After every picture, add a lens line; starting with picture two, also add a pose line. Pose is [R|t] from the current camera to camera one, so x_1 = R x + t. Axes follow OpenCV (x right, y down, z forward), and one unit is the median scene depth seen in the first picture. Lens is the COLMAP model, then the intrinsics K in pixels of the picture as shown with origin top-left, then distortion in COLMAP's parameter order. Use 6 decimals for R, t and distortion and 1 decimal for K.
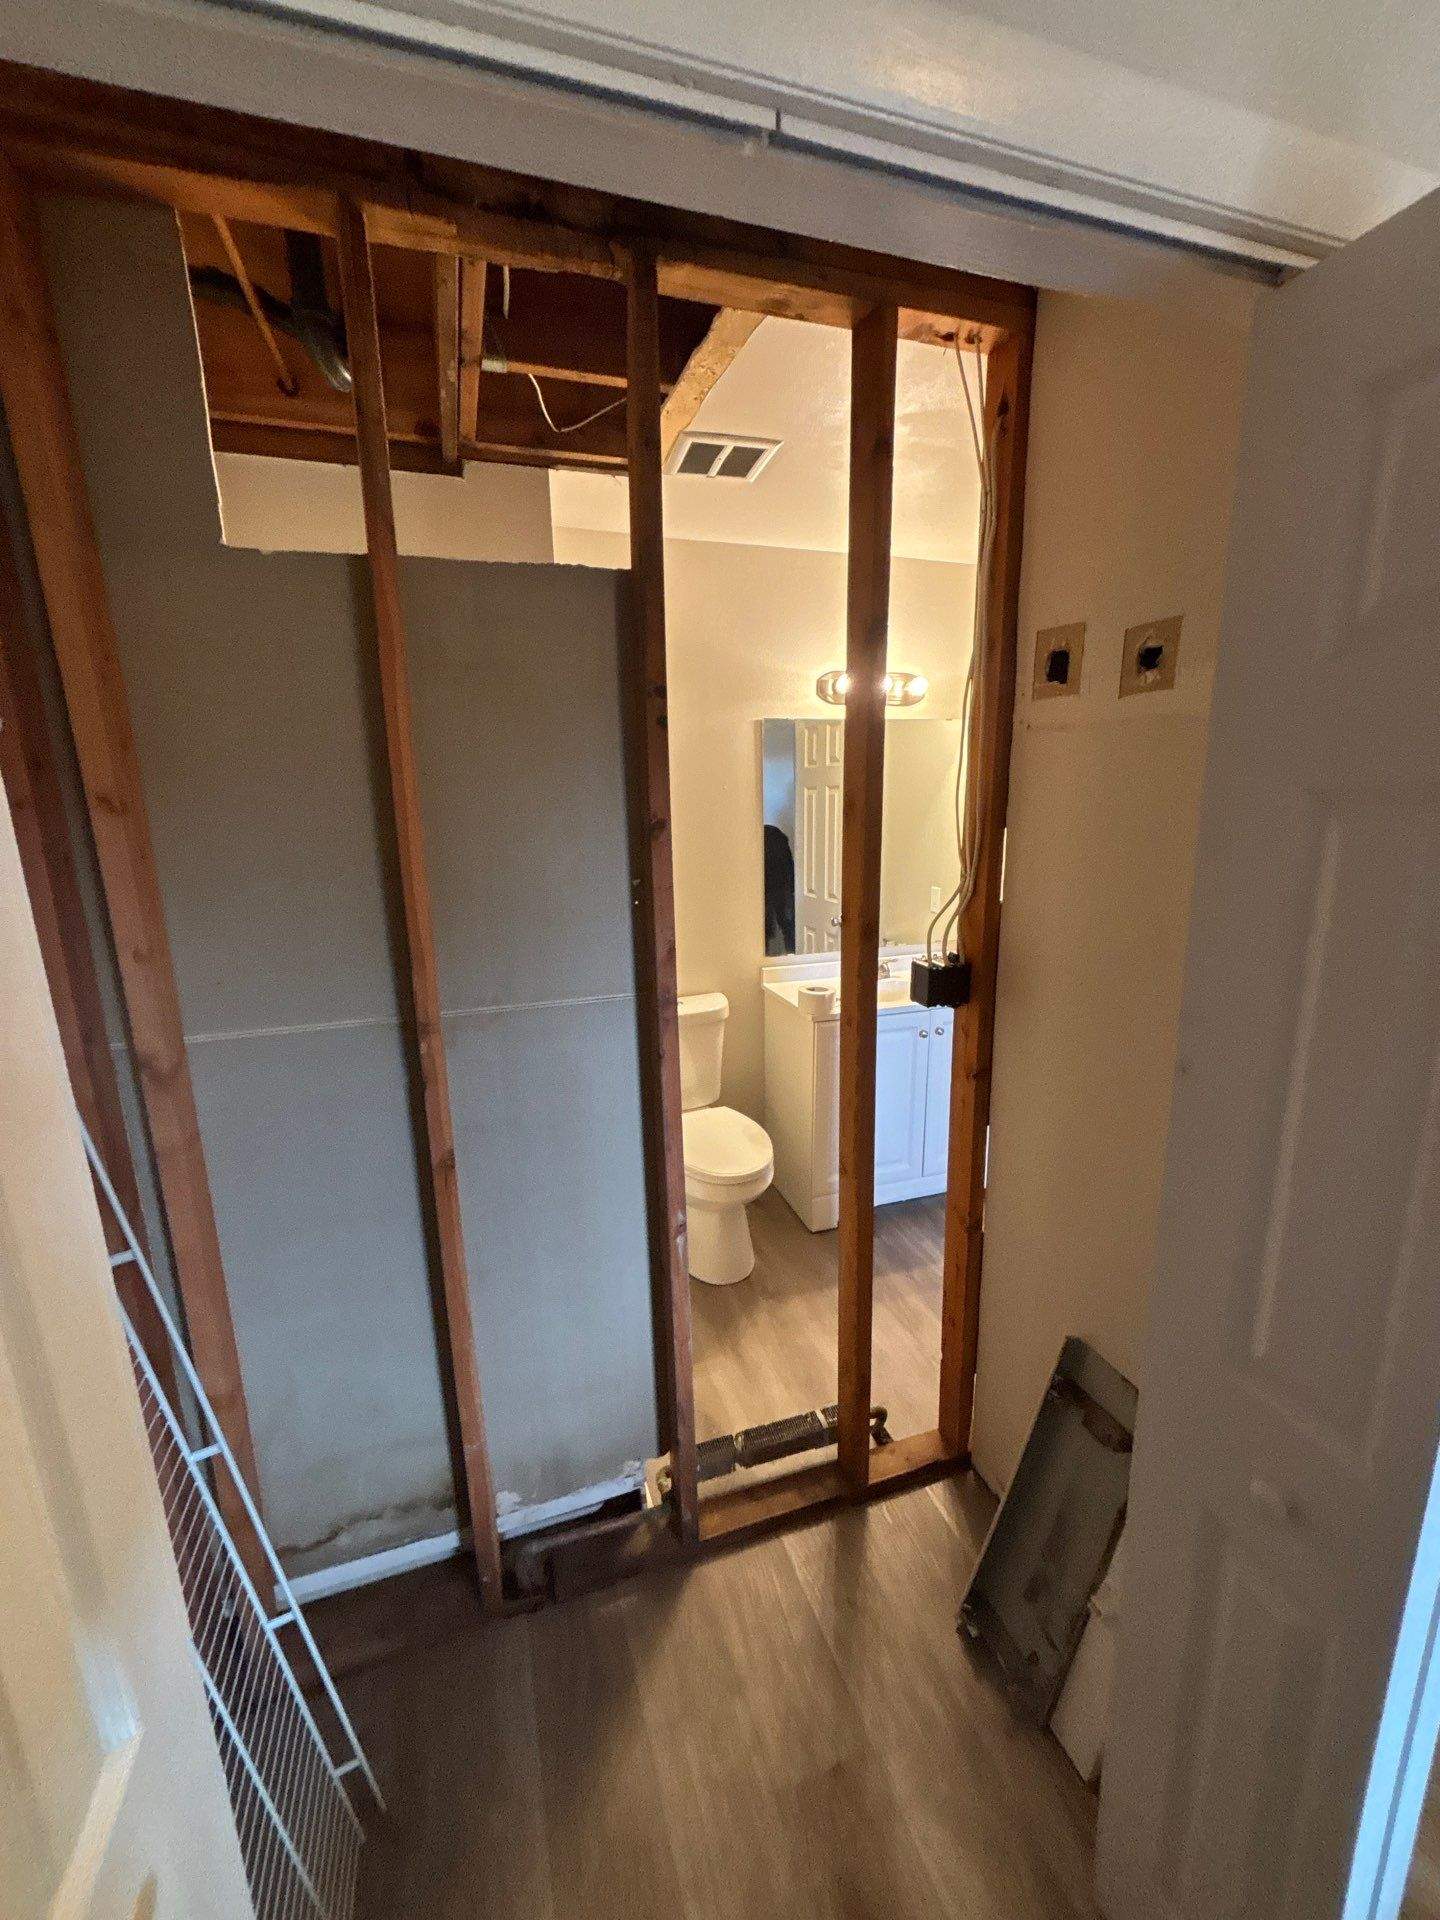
lens RADIAL K [[771.8, 0, 720.5], [0, 771.8, 959.8], [0, 0, 1]] dist [-0.002362, 0.001017]
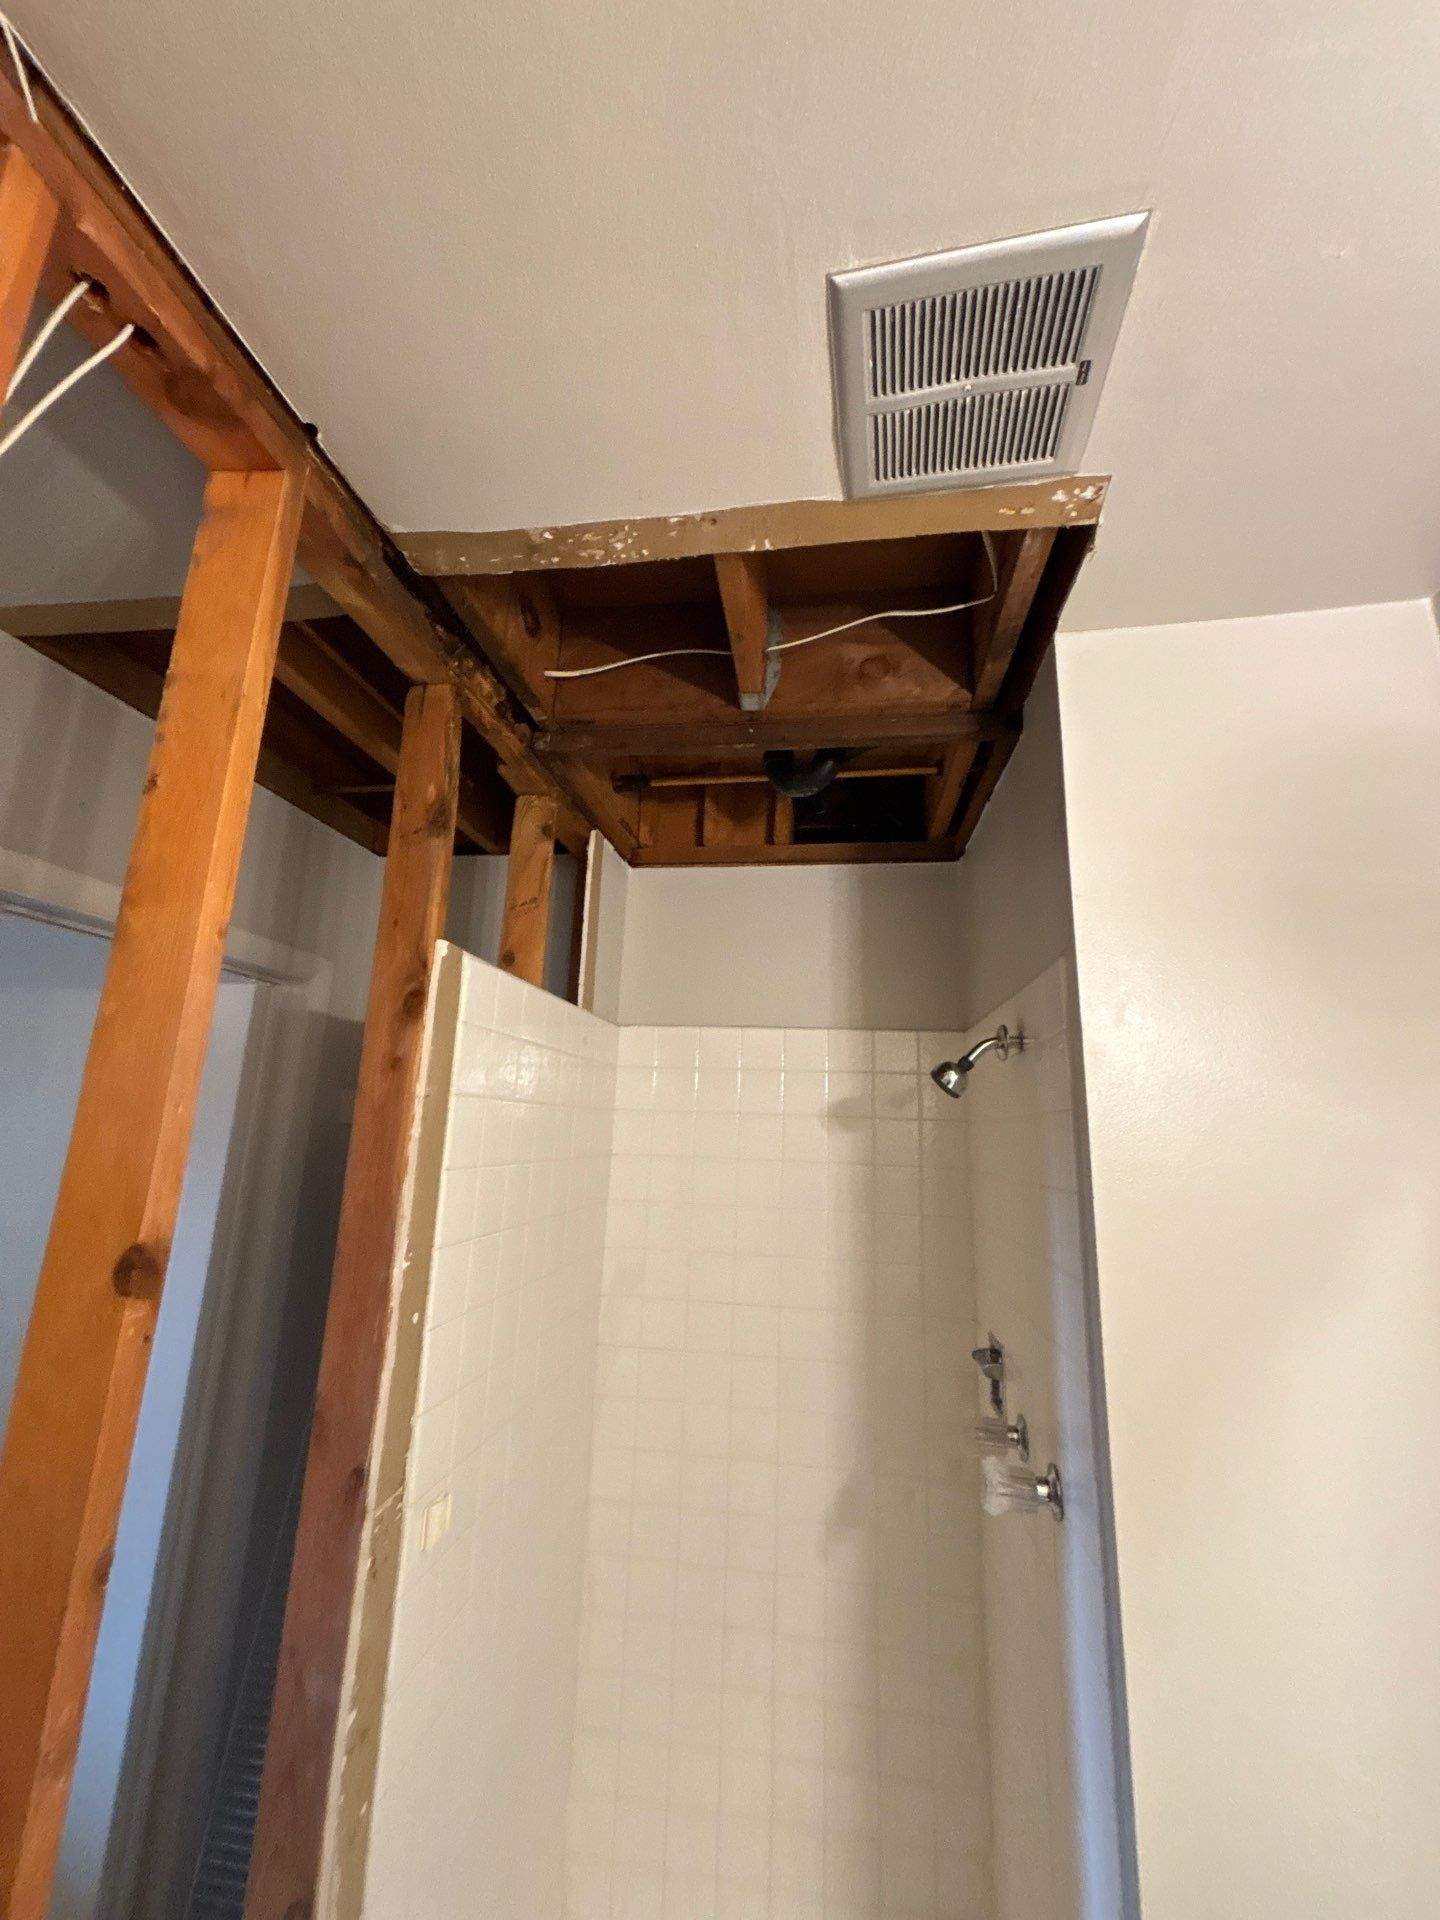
lens RADIAL K [[771.8, 0, 720.9], [0, 771.8, 959.0], [0, 0, 1]] dist [-0.002362, 0.001017]
pose [[-0.443421, -0.198373, -0.874086, 0.404708], [-0.217027, 0.969945, -0.110031, -0.362744], [0.869642, 0.140910, -0.473146, 1.344345]]
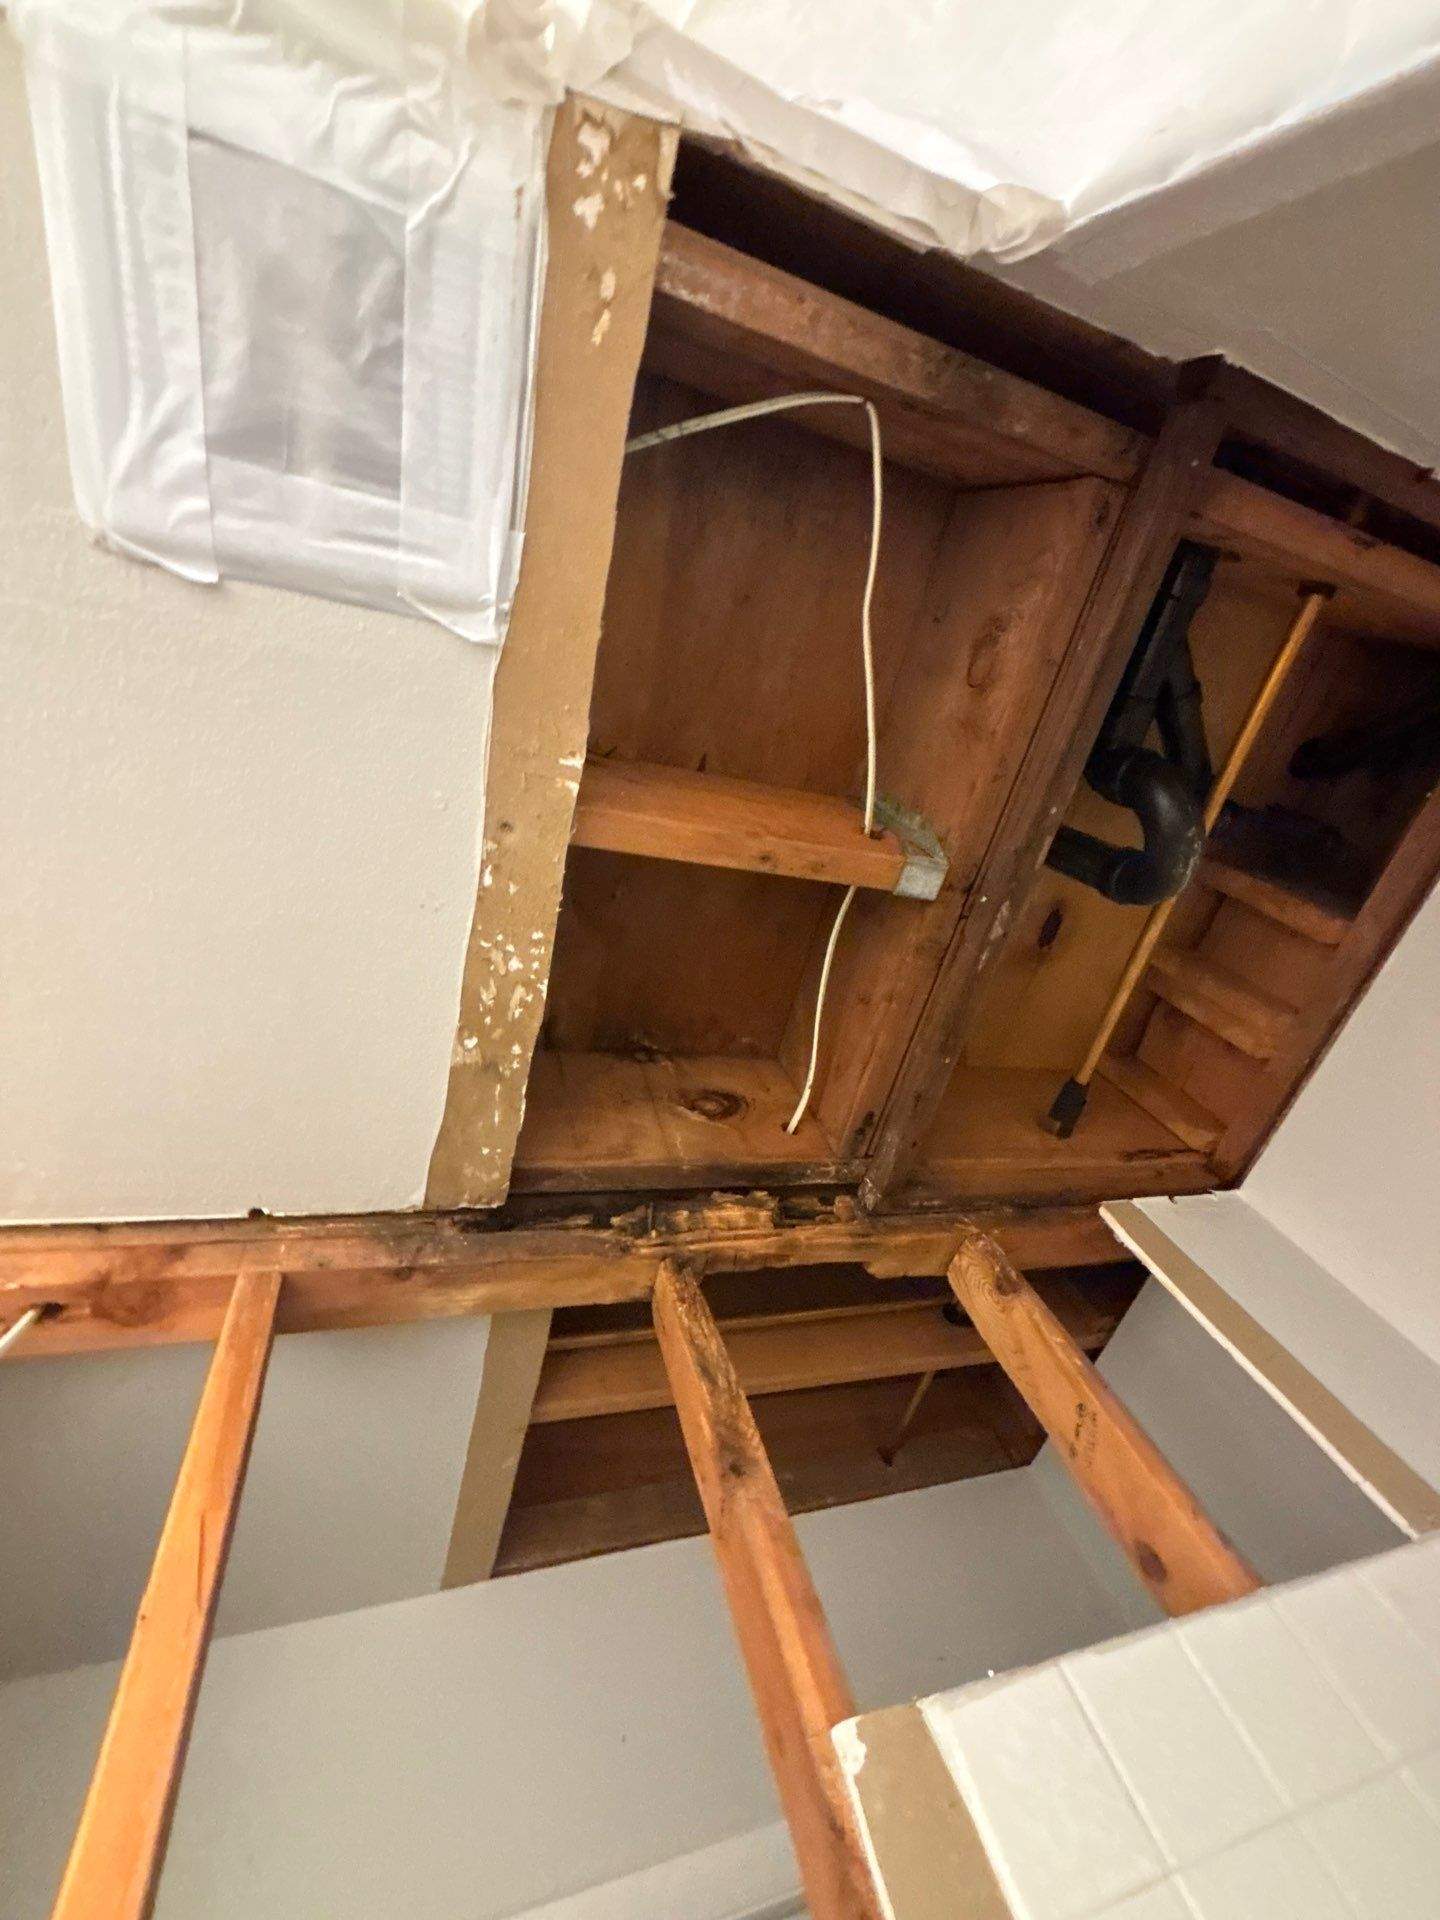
lens RADIAL K [[771.8, 0, 722.2], [0, 771.8, 959.8], [0, 0, 1]] dist [-0.002362, 0.001017]
pose [[-0.950427, 0.204916, -0.233875, -0.030208], [0.310946, 0.623831, -0.717041, -0.384930], [-0.001035, -0.754218, -0.656624, 1.226936]]
